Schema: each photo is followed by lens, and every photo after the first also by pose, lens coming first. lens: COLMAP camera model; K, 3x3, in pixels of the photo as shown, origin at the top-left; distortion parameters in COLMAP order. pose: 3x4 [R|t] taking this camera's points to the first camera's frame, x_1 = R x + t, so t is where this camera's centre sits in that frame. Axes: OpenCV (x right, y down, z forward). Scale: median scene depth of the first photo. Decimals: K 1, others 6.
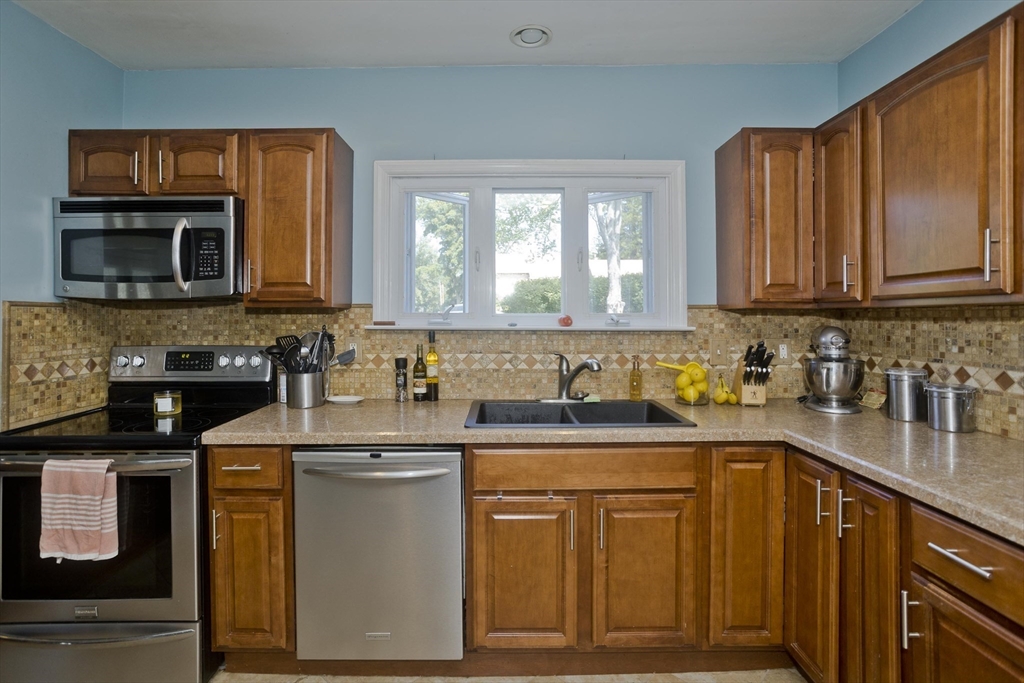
lens RADIAL K [[502.8, 0, 500.7], [0, 502.8, 316.0], [0, 0, 1]] dist [-0.028131, 0.013927]
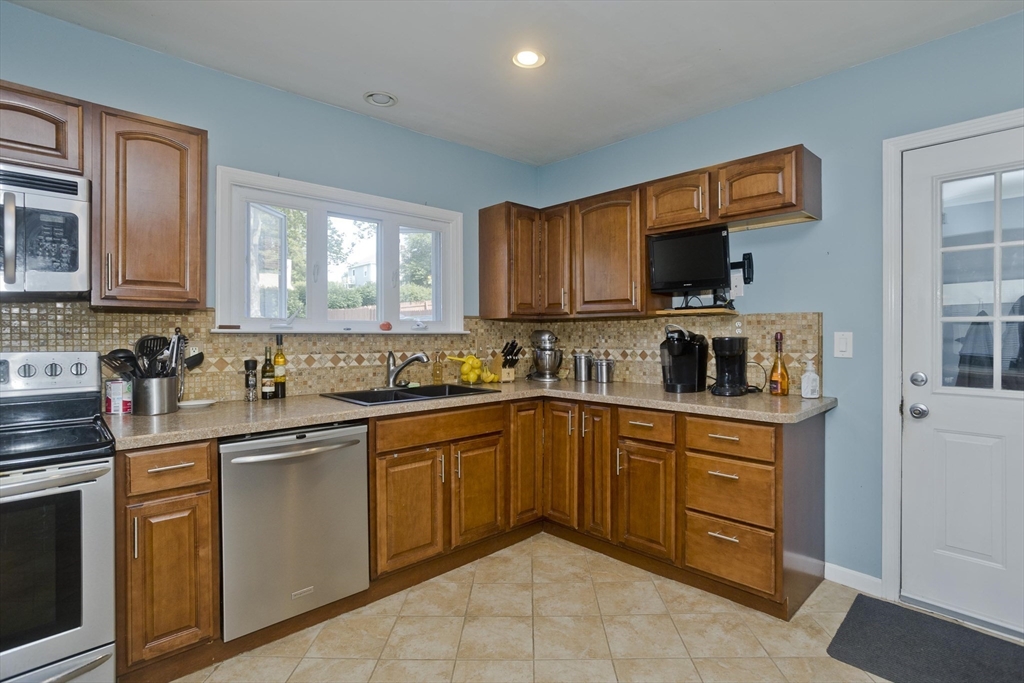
lens RADIAL K [[502.8, 0, 522.7], [0, 502.8, 334.3], [0, 0, 1]] dist [-0.028131, 0.013927]
pose [[0.721876, -0.002717, 0.692017, -0.568325], [0.001339, 0.999996, 0.002529, 0.031839], [-0.692021, -0.000899, 0.721876, -0.162371]]
